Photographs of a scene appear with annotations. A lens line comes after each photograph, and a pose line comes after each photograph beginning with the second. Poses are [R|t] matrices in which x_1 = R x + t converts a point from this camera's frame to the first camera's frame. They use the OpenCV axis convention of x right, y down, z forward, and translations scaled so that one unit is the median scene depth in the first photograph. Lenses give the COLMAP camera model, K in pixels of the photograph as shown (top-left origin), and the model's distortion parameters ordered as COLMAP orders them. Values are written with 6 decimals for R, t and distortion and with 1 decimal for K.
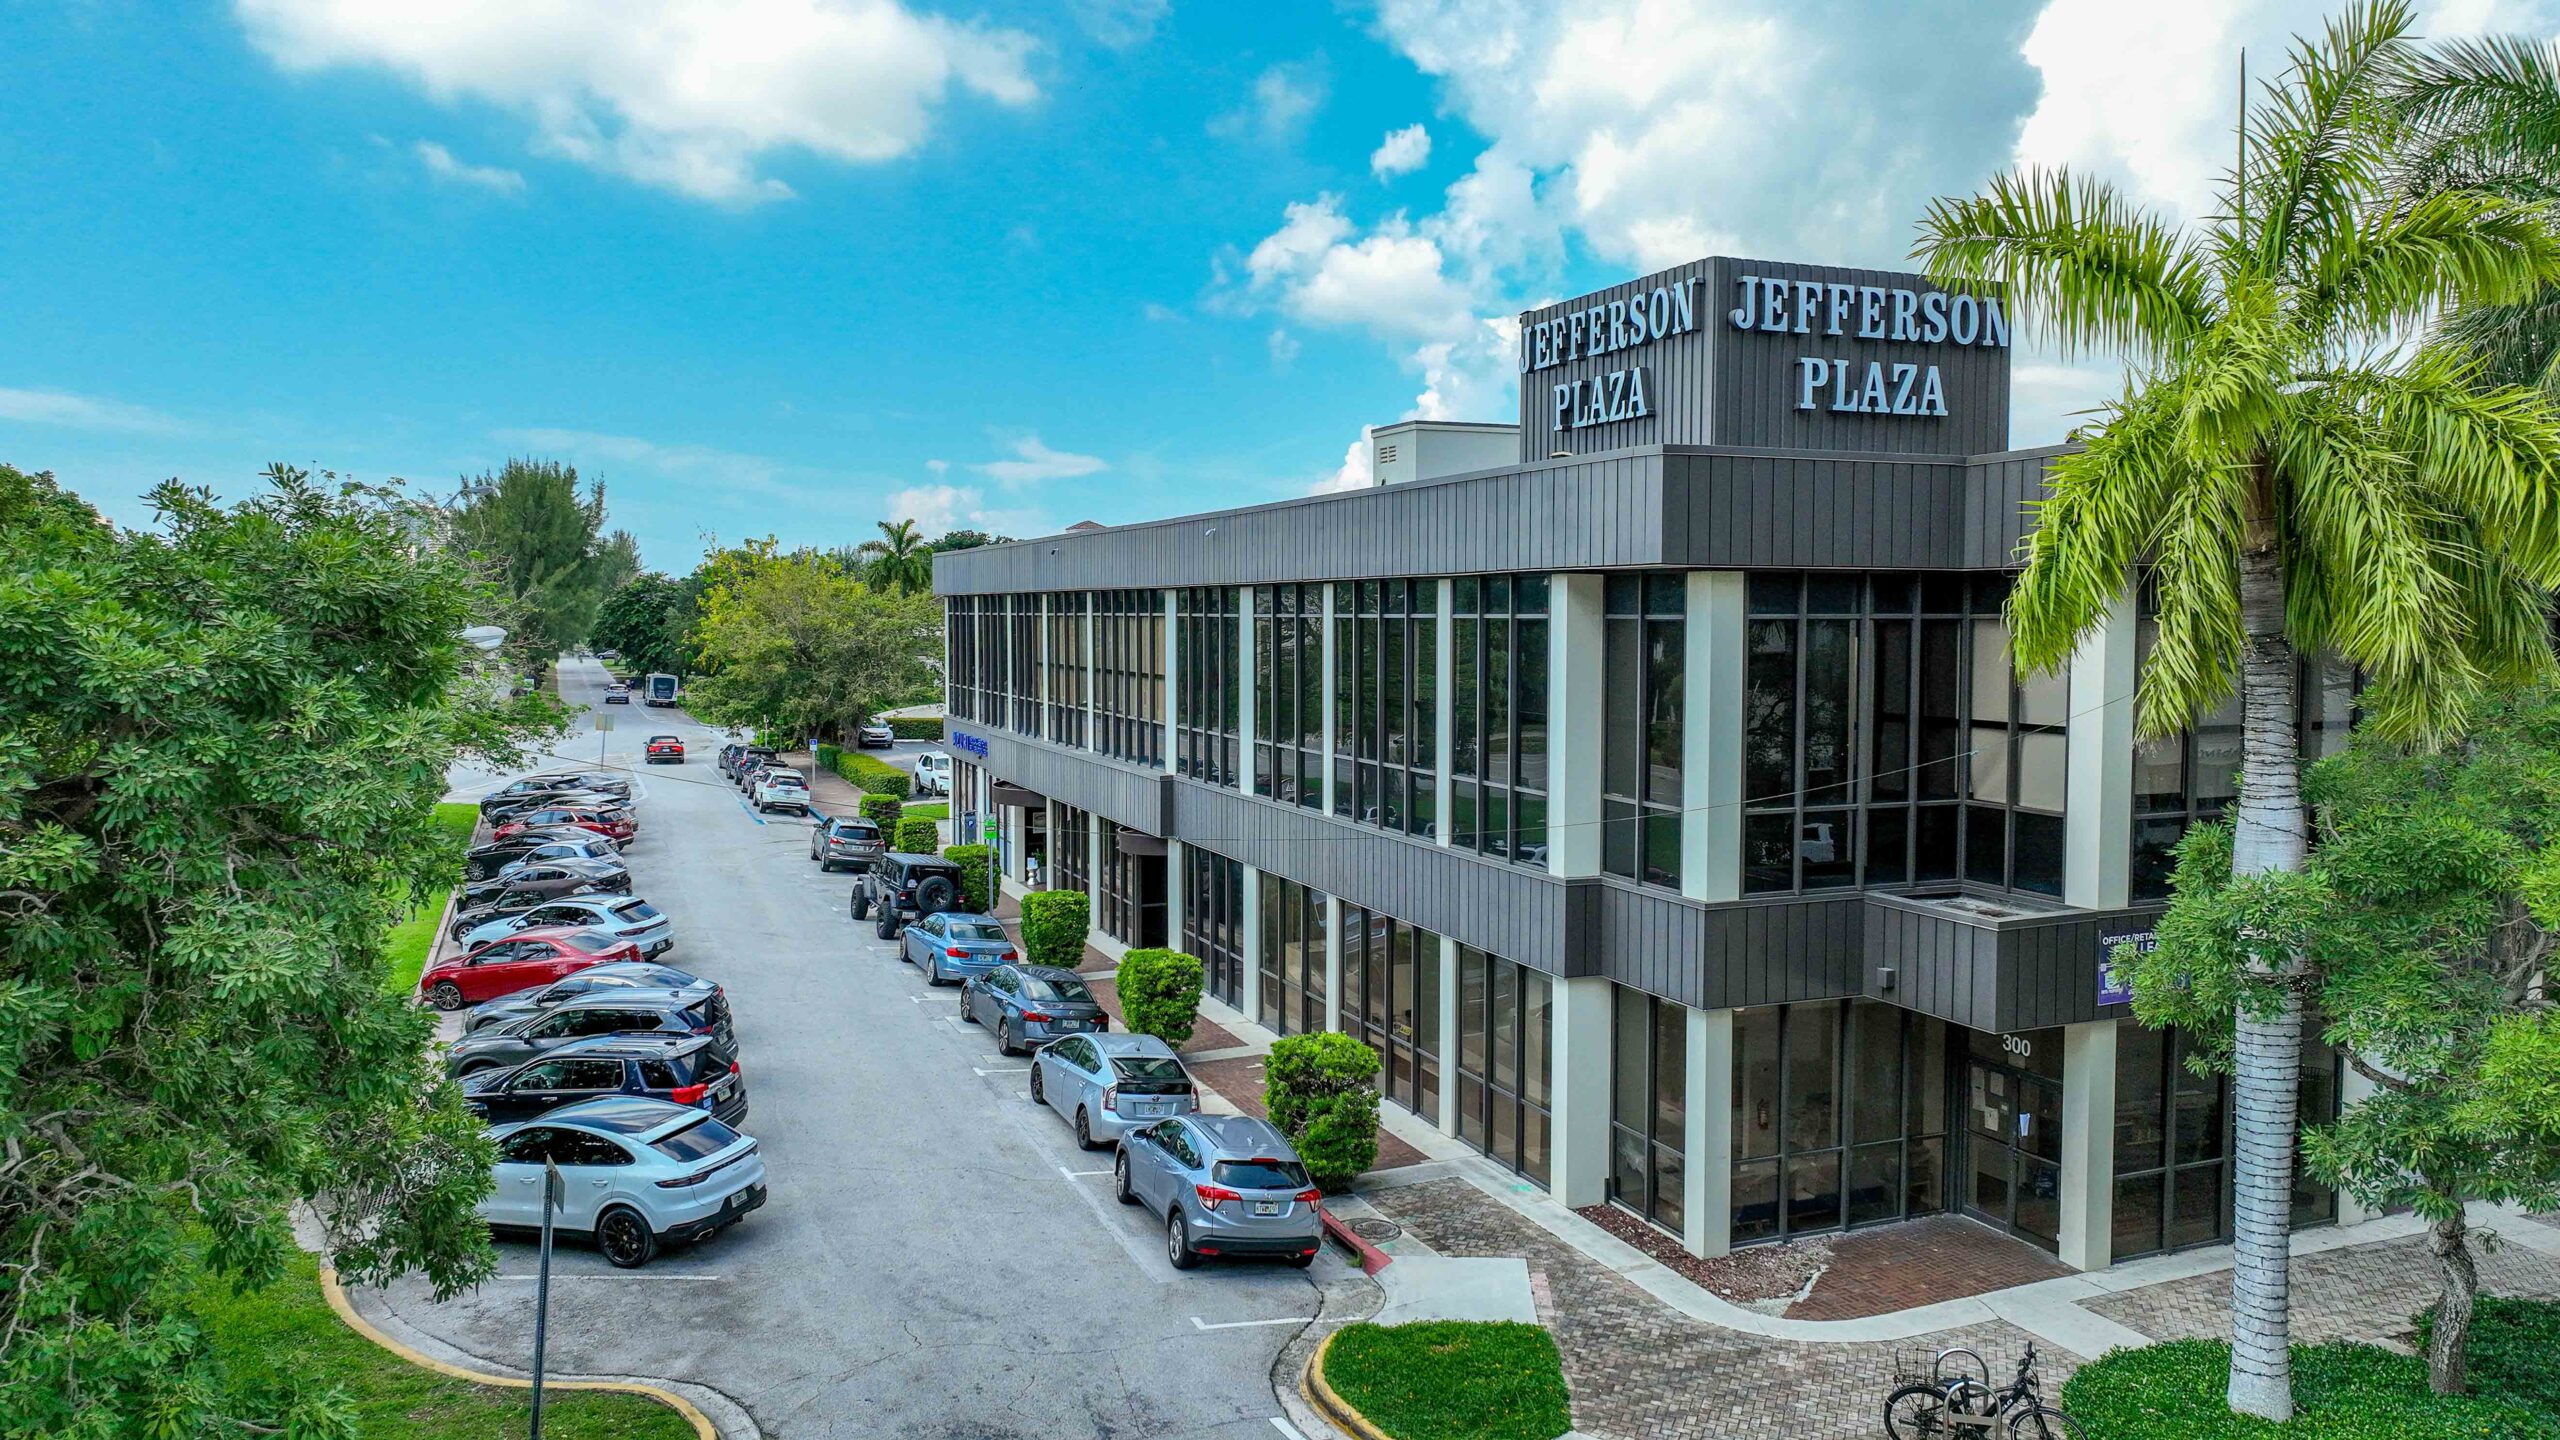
lens RADIAL K [[1794.3, 0, 1277.2], [0, 1794.3, 720.5], [0, 0, 1]] dist [-0.001381, -0.000706]
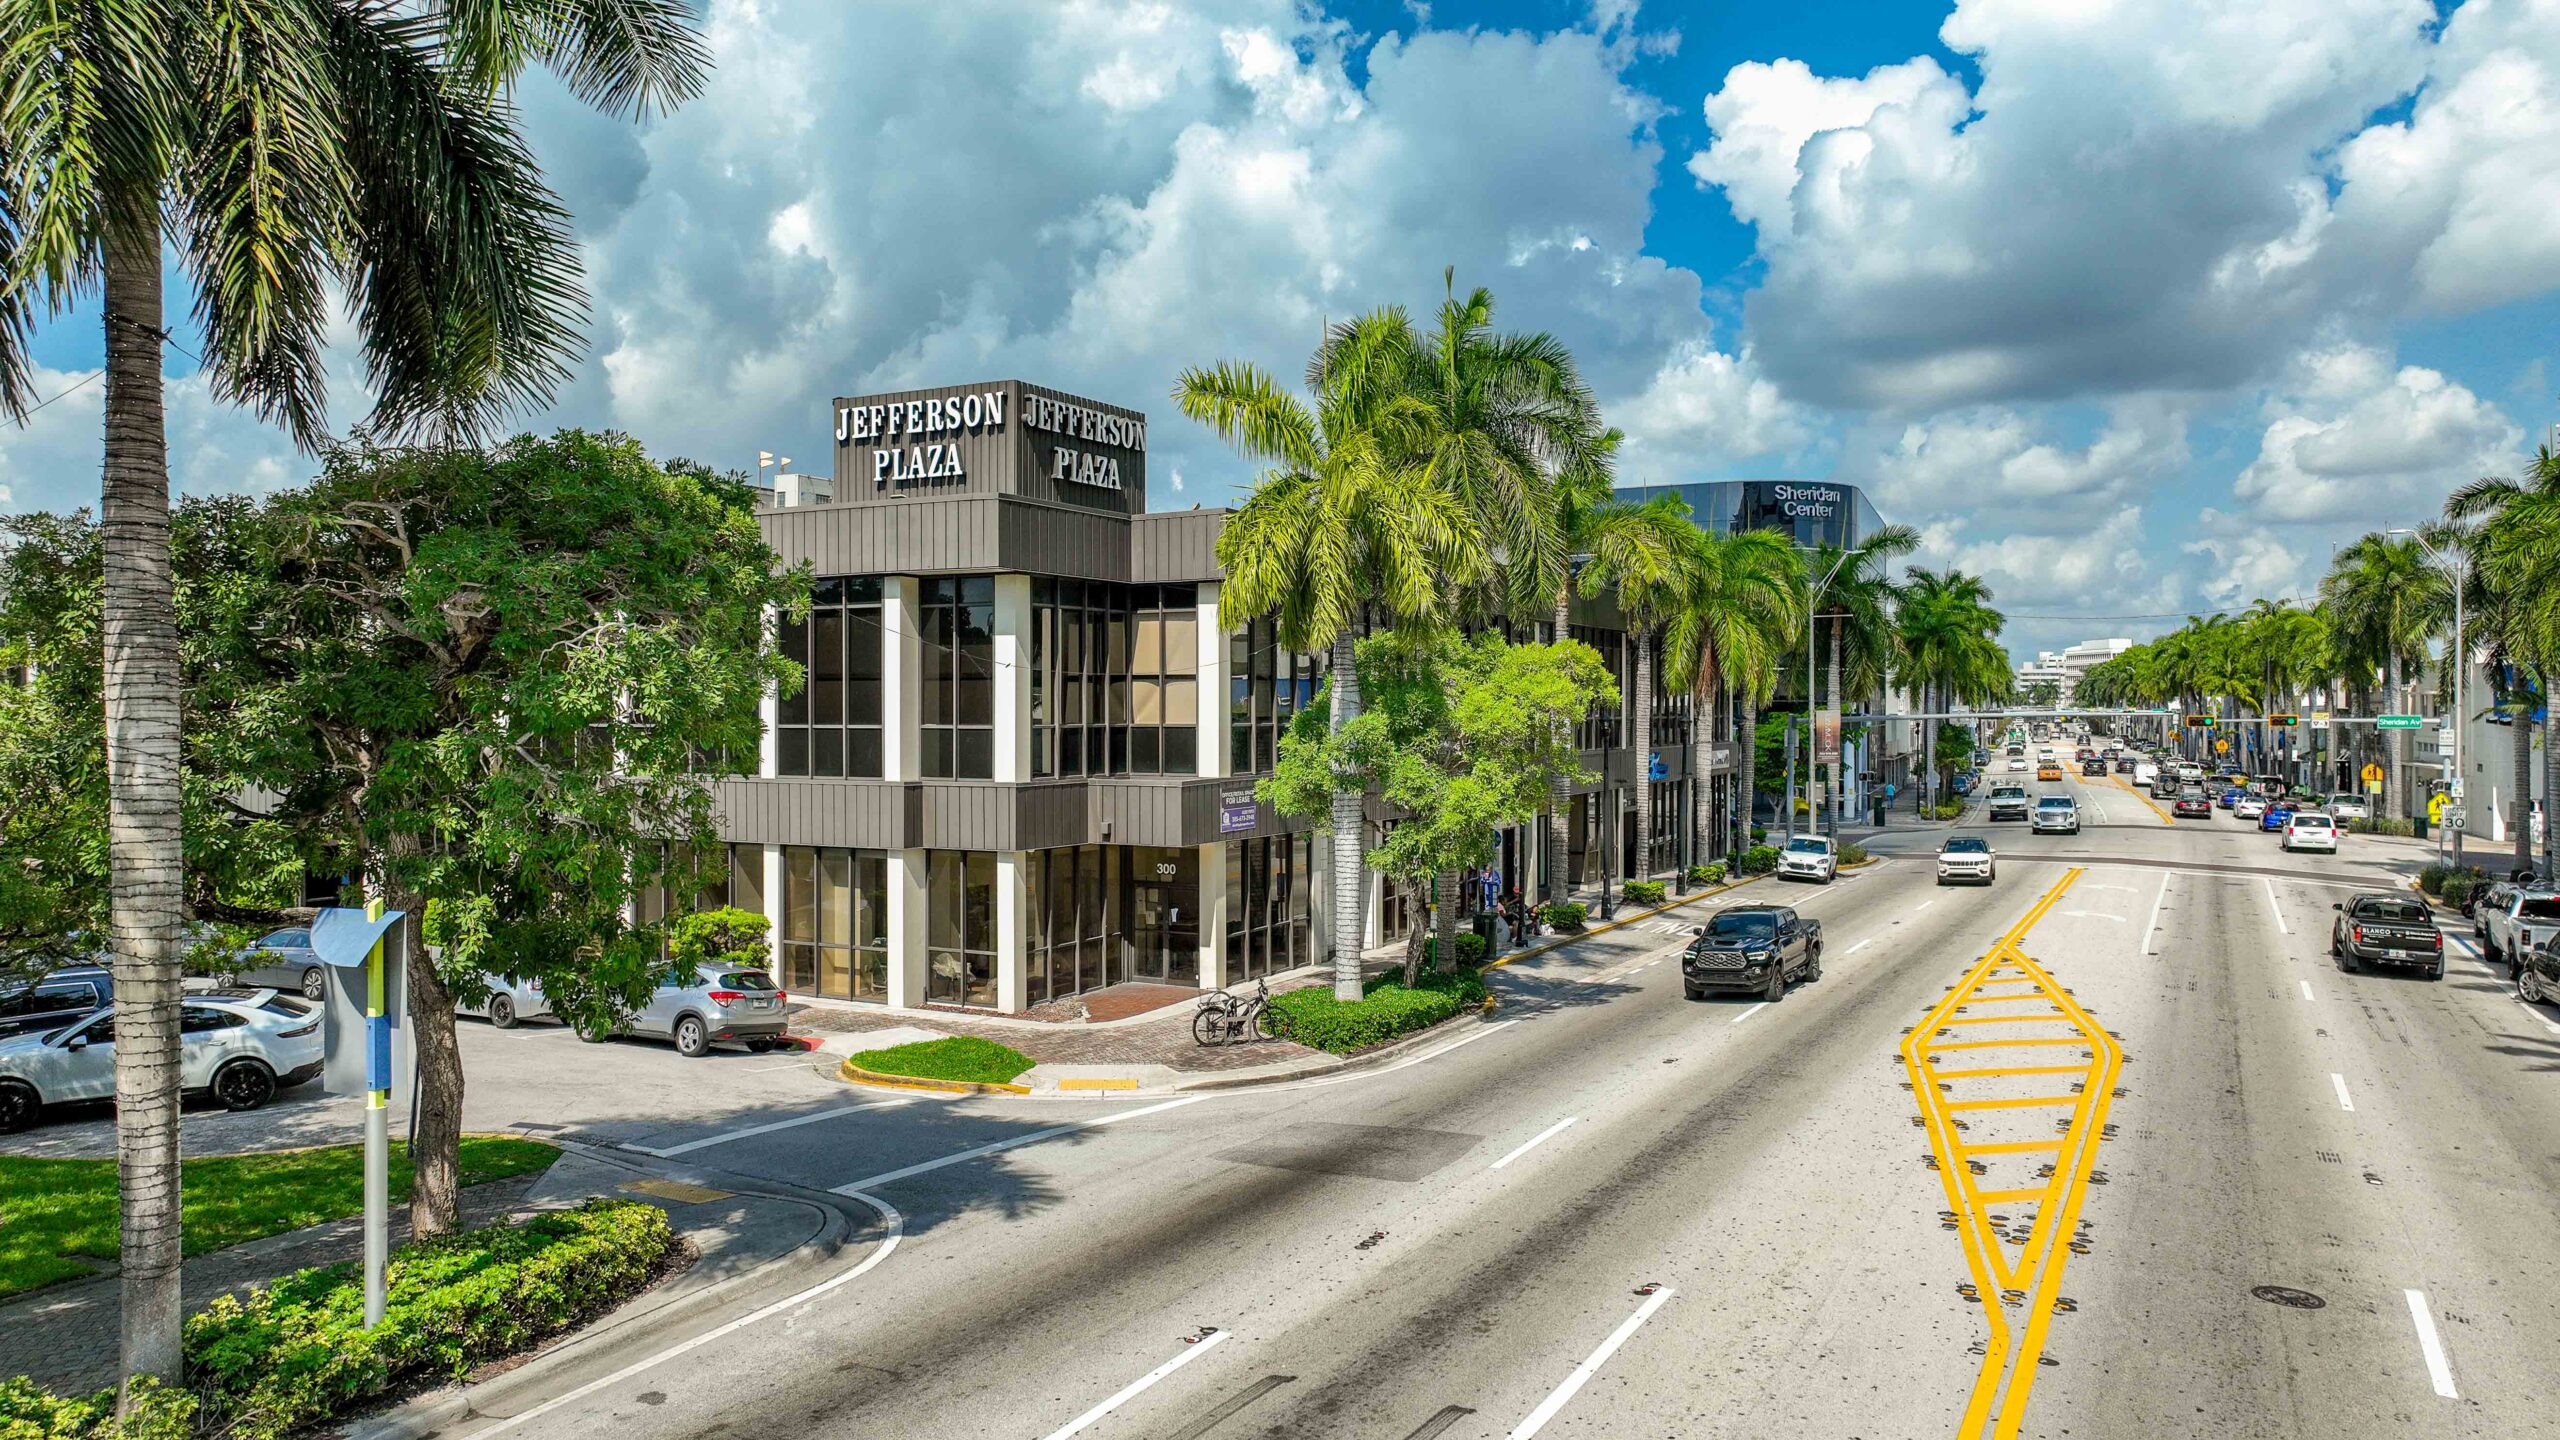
lens RADIAL K [[1794.3, 0, 1280.5], [0, 1794.3, 727.4], [0, 0, 1]] dist [-0.001381, -0.000706]
pose [[0.774522, -0.007565, 0.632501, -0.567867], [0.036508, 0.998796, -0.032760, 0.109897], [-0.631492, 0.048464, 0.773866, -0.369174]]
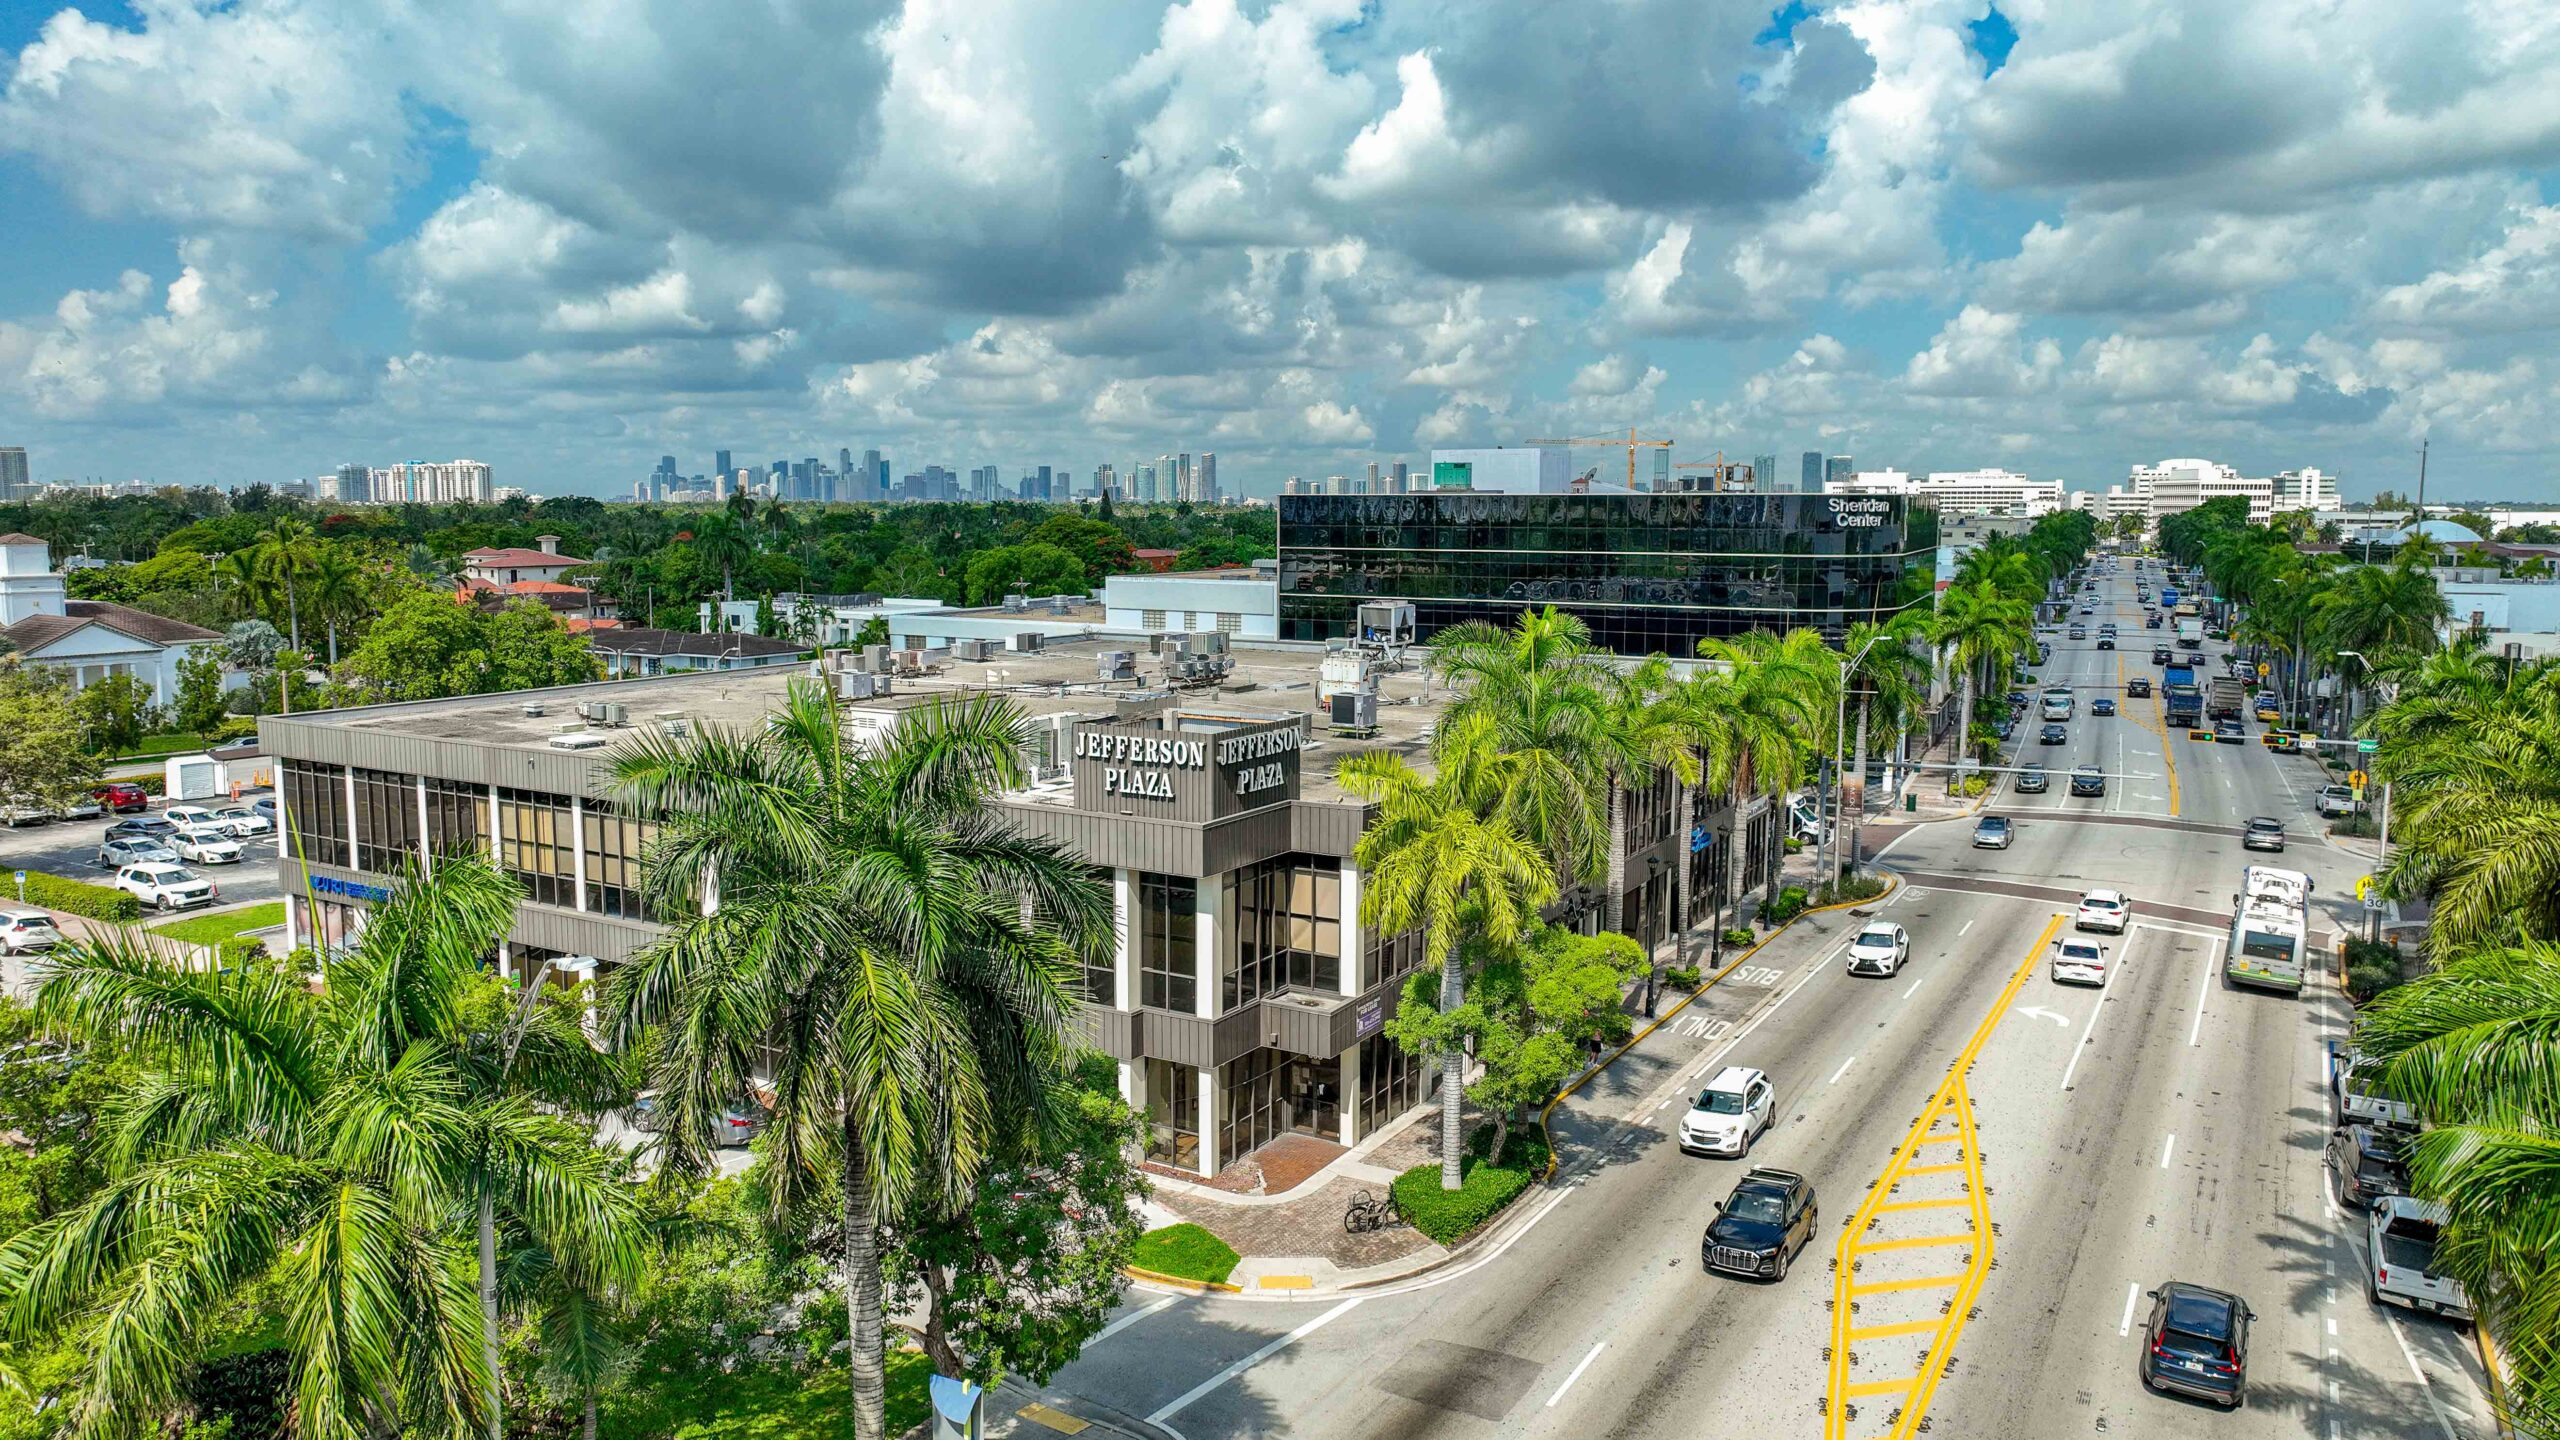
lens RADIAL K [[1794.3, 0, 1280.6], [0, 1794.3, 715.5], [0, 0, 1]] dist [-0.001381, -0.000706]
pose [[0.800643, -0.070072, 0.595030, -0.958172], [0.033140, 0.996796, 0.072793, -0.420075], [-0.598224, -0.038562, 0.800400, -0.785117]]
